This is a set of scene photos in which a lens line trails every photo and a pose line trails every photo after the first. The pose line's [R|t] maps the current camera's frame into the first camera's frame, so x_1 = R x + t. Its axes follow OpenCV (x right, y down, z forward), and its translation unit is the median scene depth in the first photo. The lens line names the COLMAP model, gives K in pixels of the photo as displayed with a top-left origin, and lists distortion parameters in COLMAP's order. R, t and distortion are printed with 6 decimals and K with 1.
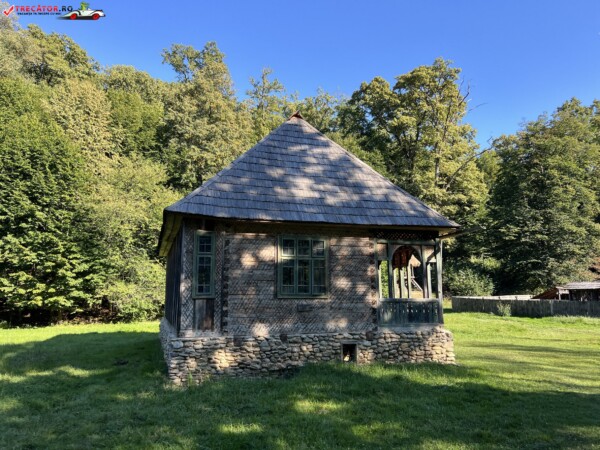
lens RADIAL K [[451.1, 0, 299.6], [0, 451.1, 223.9], [0, 0, 1]] dist [0.052271, -0.061423]
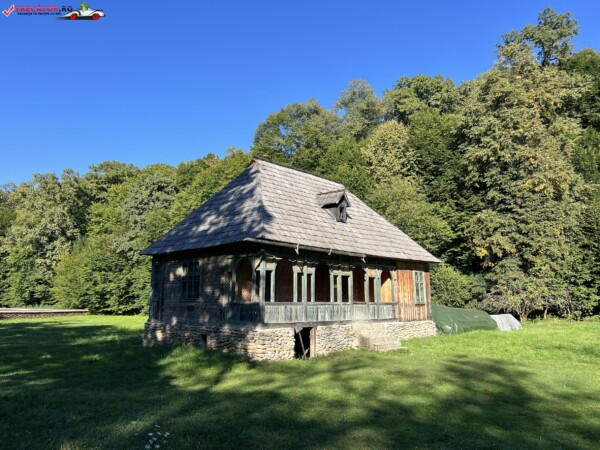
lens RADIAL K [[451.1, 0, 299.1], [0, 451.1, 225.4], [0, 0, 1]] dist [0.052271, -0.061423]
pose [[0.483335, -0.135222, -0.864929, 1.458713], [0.137990, 0.987416, -0.077260, 0.081384], [0.864492, -0.082009, 0.495912, 0.567136]]
